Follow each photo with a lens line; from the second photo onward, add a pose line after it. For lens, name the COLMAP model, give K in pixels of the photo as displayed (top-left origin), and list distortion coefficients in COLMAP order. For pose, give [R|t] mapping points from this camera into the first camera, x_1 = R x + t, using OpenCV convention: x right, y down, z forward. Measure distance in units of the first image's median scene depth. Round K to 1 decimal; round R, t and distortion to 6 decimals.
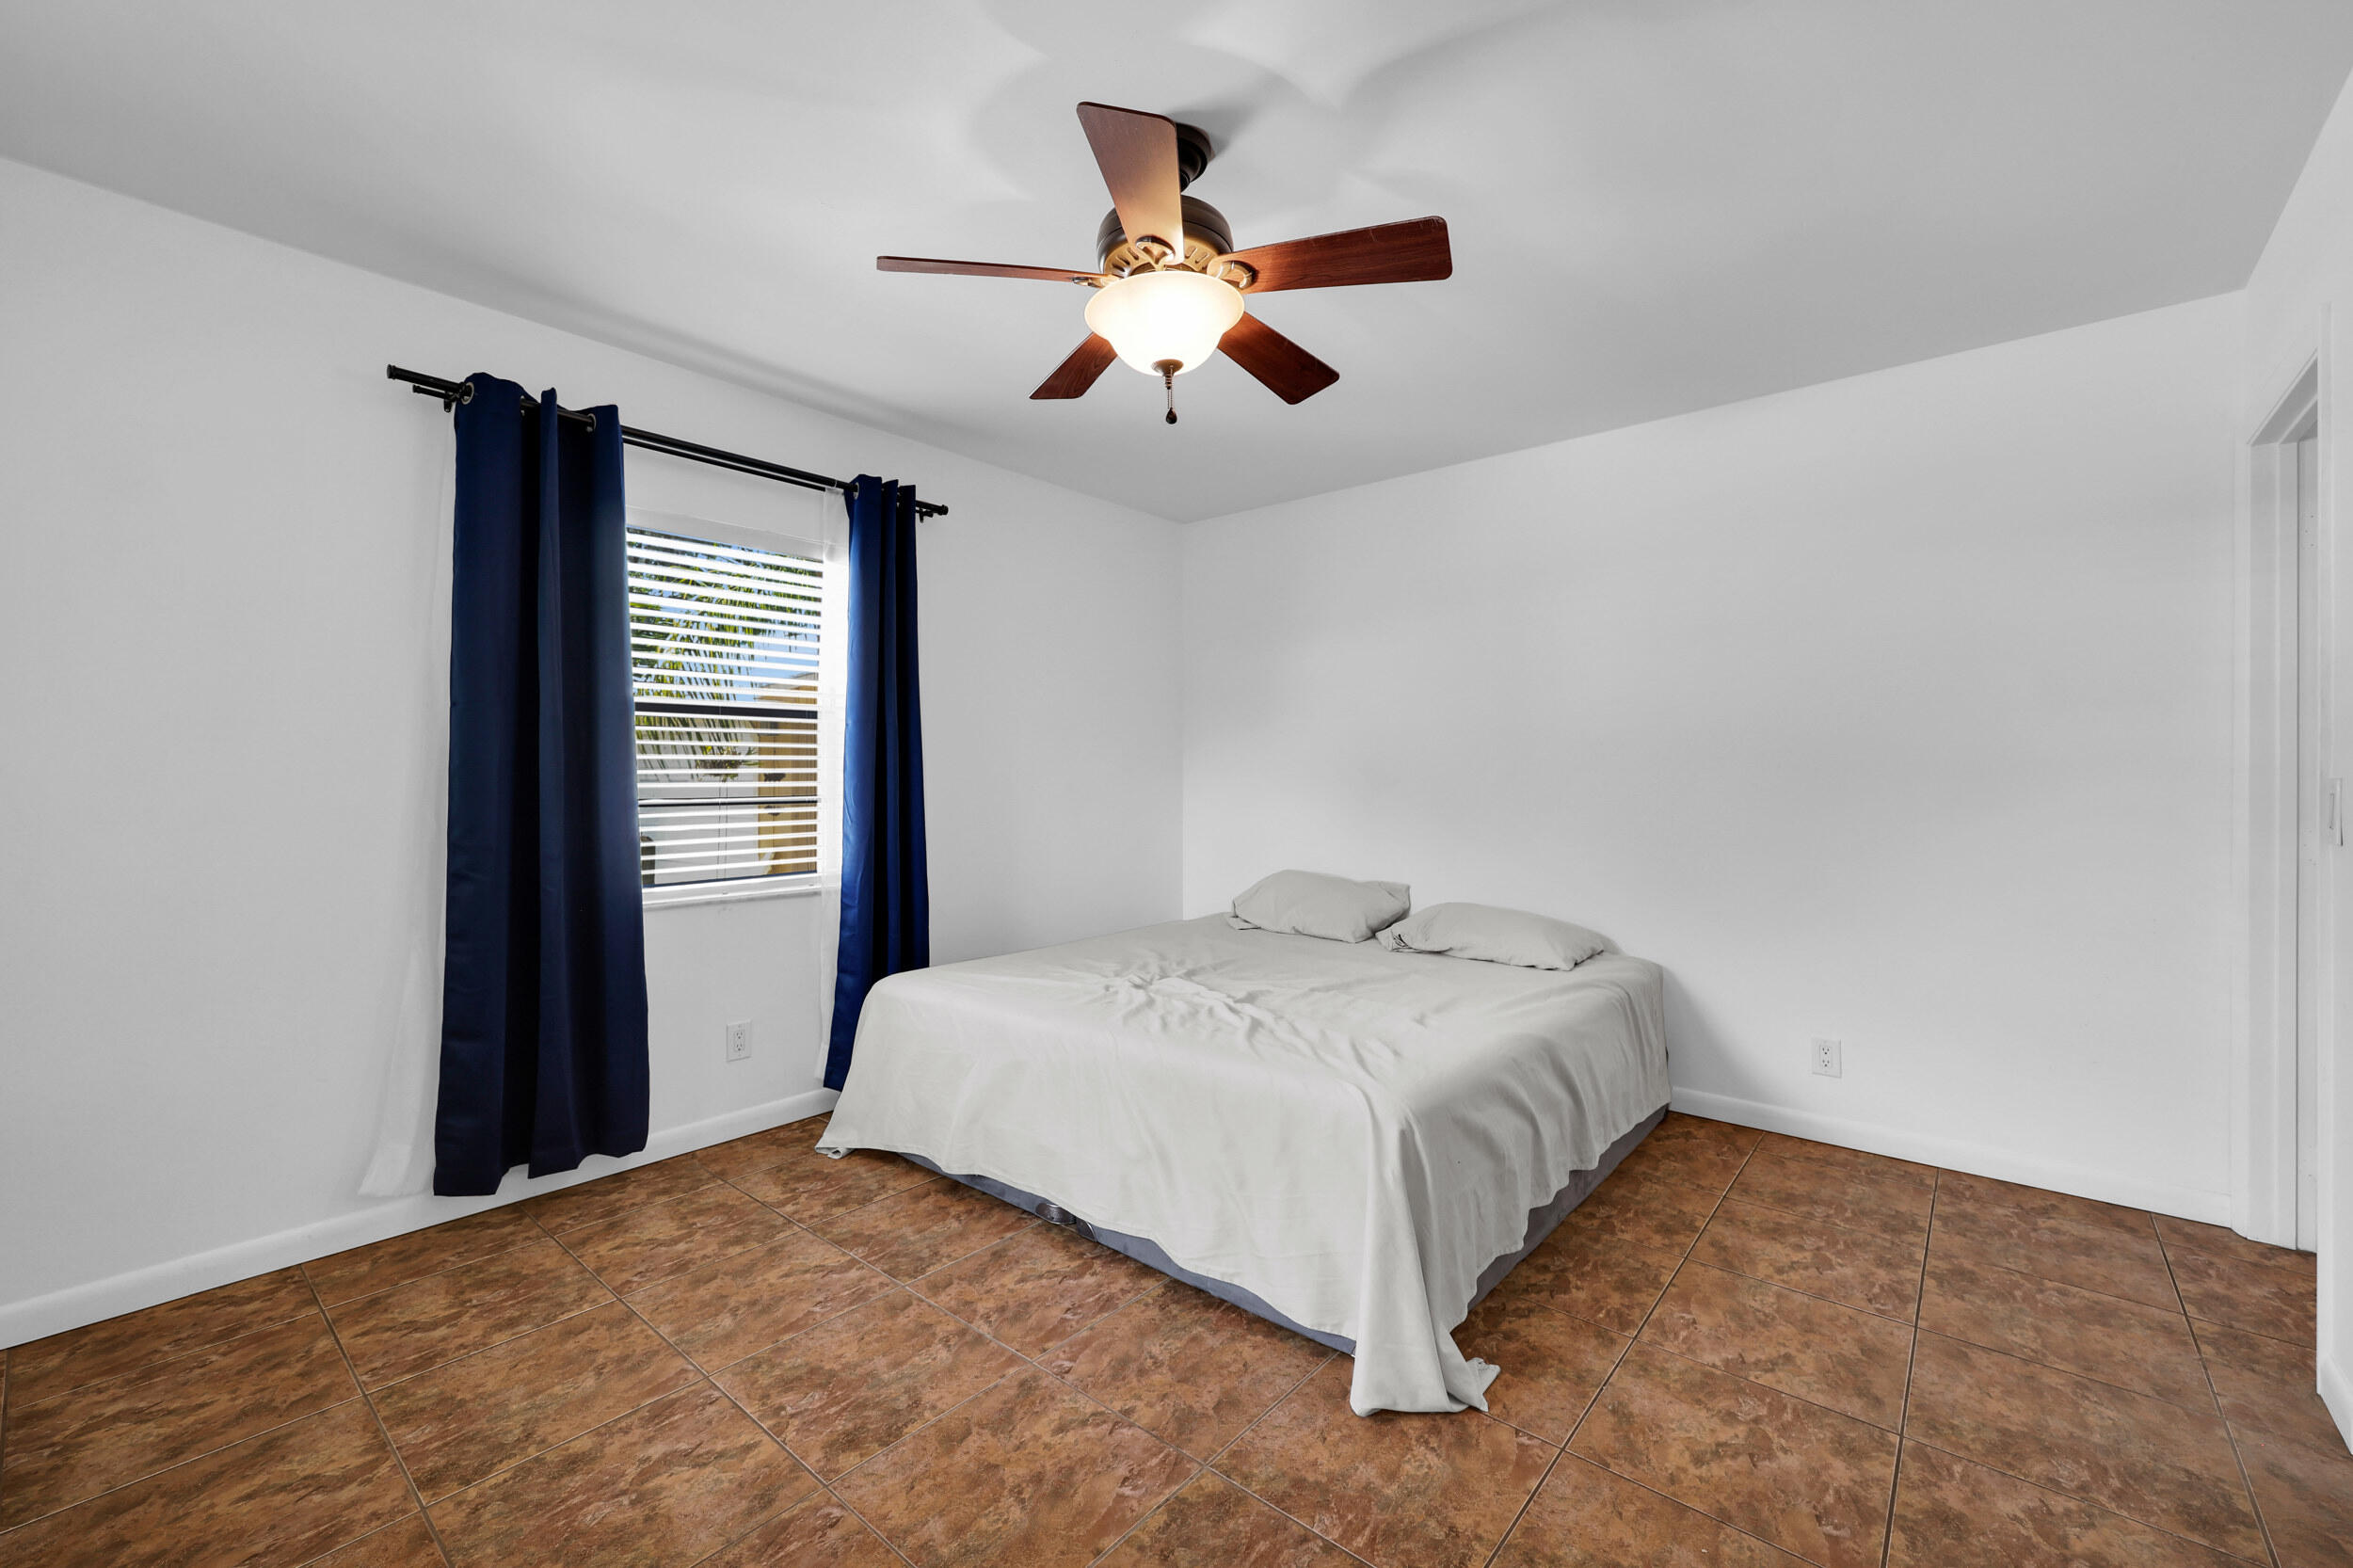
lens RADIAL K [[950.0, 0, 1163.7], [0, 950.0, 773.0], [0, 0, 1]] dist [0.002064, 0.000081]
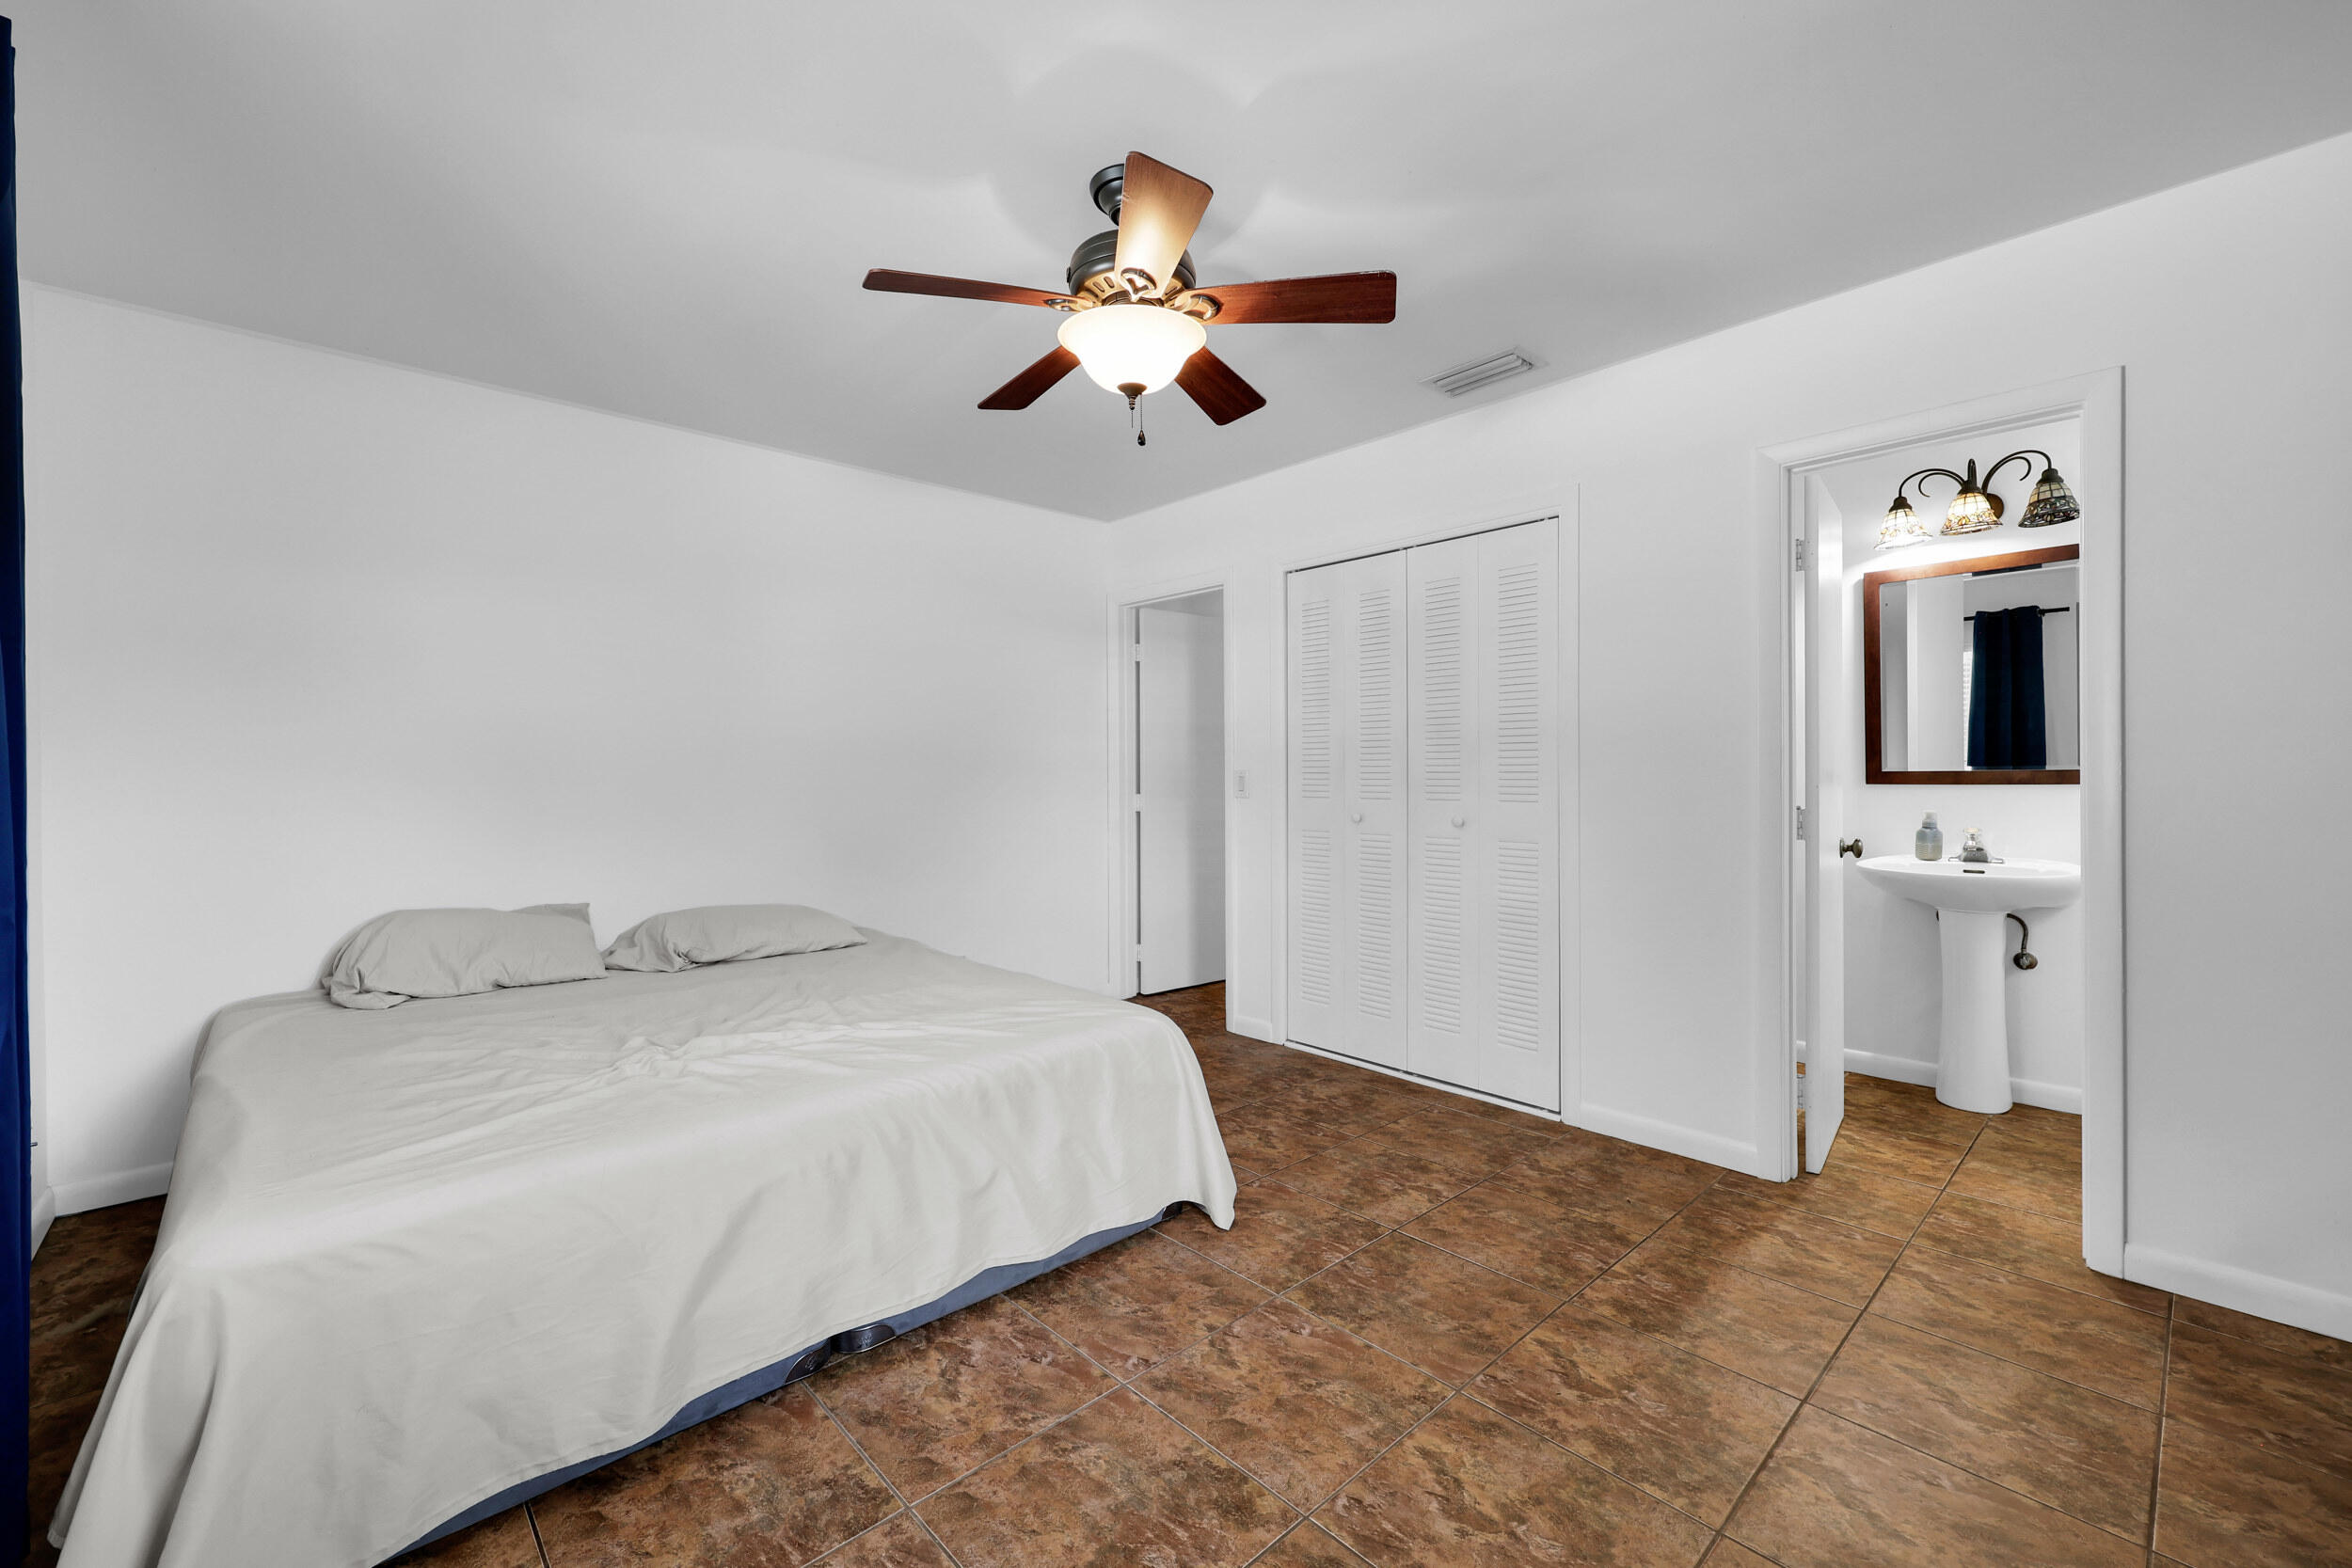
lens RADIAL K [[949.5, 0, 1163.3], [0, 949.5, 778.6], [0, 0, 1]] dist [0.002064, 0.000081]
pose [[0.129651, -0.011330, 0.991495, -1.050827], [0.003275, 0.999934, 0.010999, 0.001983], [-0.991554, 0.001821, 0.129680, 0.818983]]
